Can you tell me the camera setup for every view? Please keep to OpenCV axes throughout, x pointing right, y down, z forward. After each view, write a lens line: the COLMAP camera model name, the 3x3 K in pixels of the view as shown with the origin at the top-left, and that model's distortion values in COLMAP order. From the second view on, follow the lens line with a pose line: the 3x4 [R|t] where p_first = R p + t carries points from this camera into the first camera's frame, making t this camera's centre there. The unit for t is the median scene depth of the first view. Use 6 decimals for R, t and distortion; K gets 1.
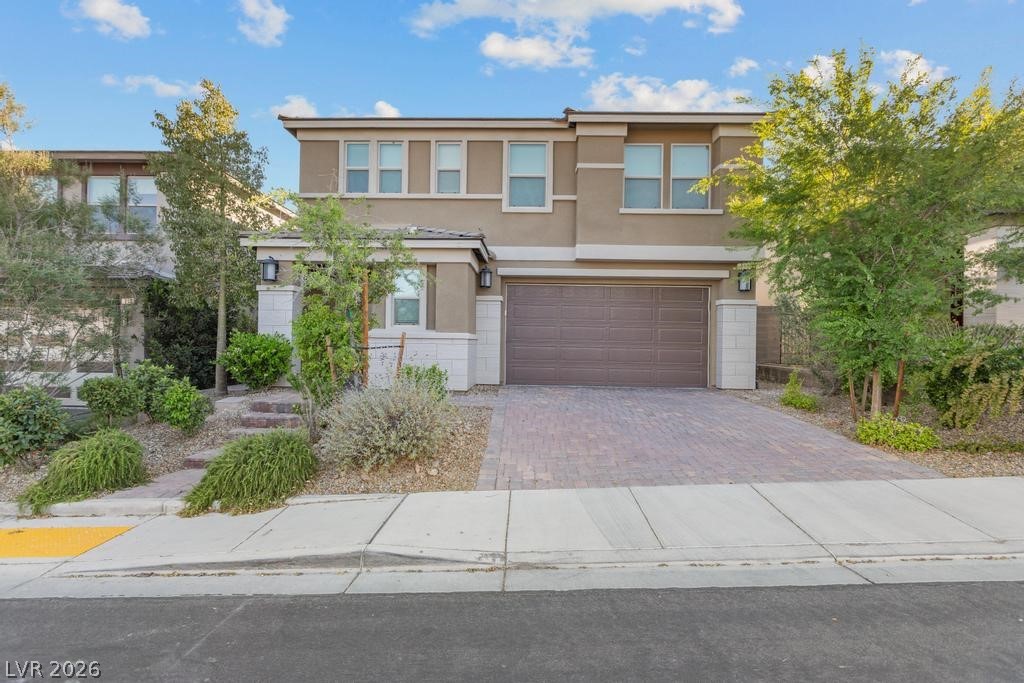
lens RADIAL K [[480.3, 0, 512.3], [0, 480.3, 317.9], [0, 0, 1]] dist [-0.005949, -0.001009]
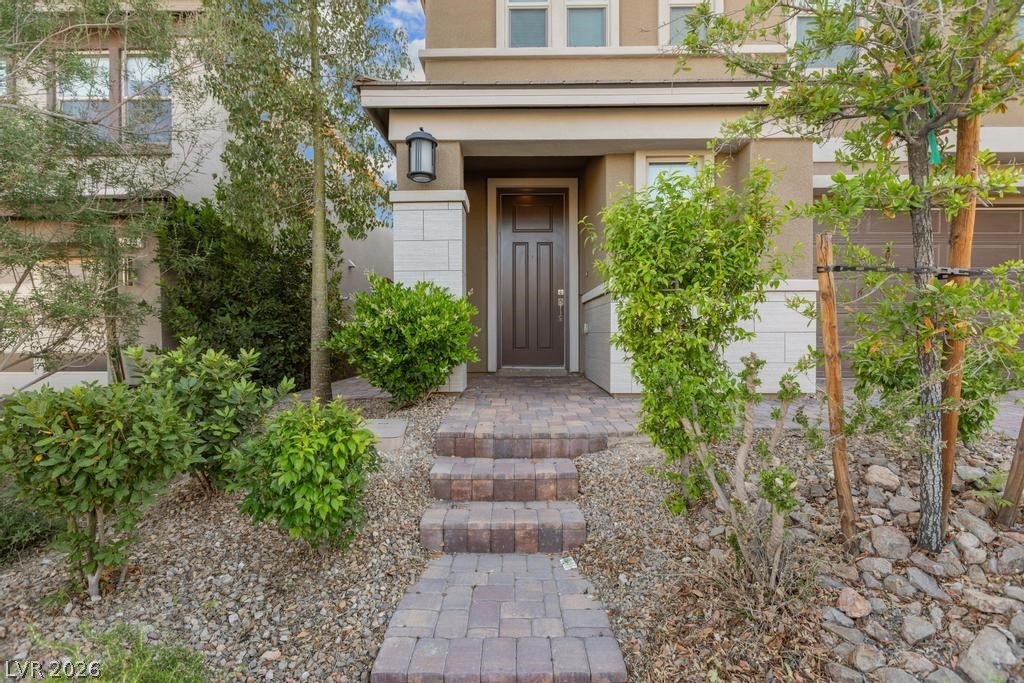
lens RADIAL K [[480.3, 0, 512.3], [0, 480.3, 317.9], [0, 0, 1]] dist [-0.005949, -0.001009]
pose [[0.999789, -0.018778, 0.008269, -0.392756], [0.018624, 0.999658, 0.018373, 0.054092], [-0.008611, -0.018215, 0.999797, 0.473225]]
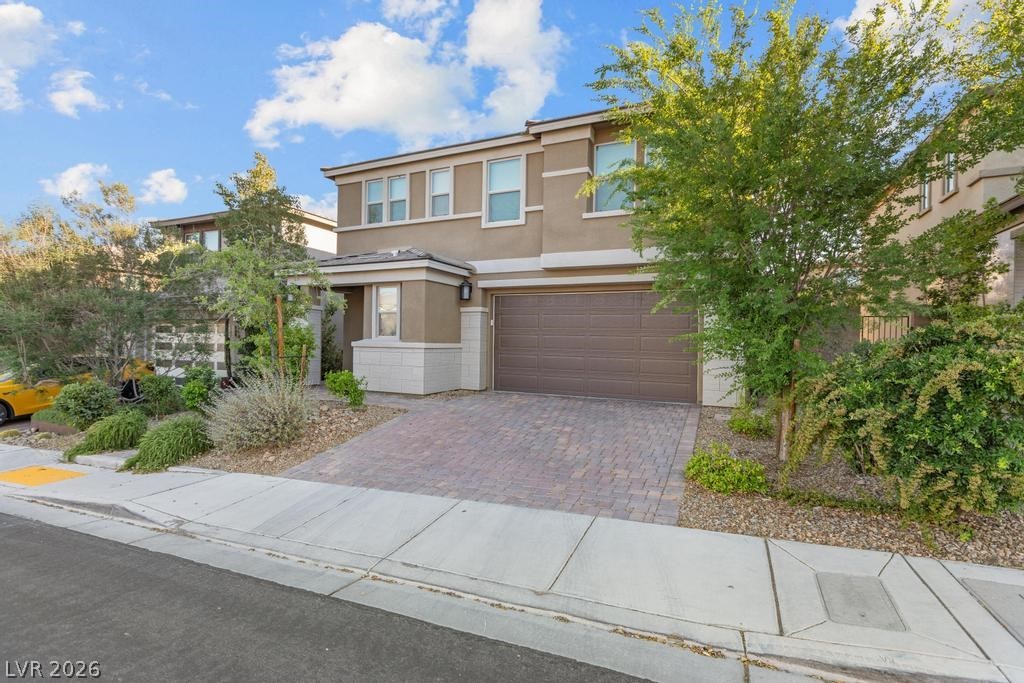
lens RADIAL K [[476.3, 0, 515.6], [0, 476.3, 319.3], [0, 0, 1]] dist [0.002122, -0.000090]
pose [[0.917993, -0.019176, -0.396133, 0.505871], [0.017545, 0.999816, -0.007740, -0.010396], [0.396208, 0.000155, 0.918161, 0.066649]]
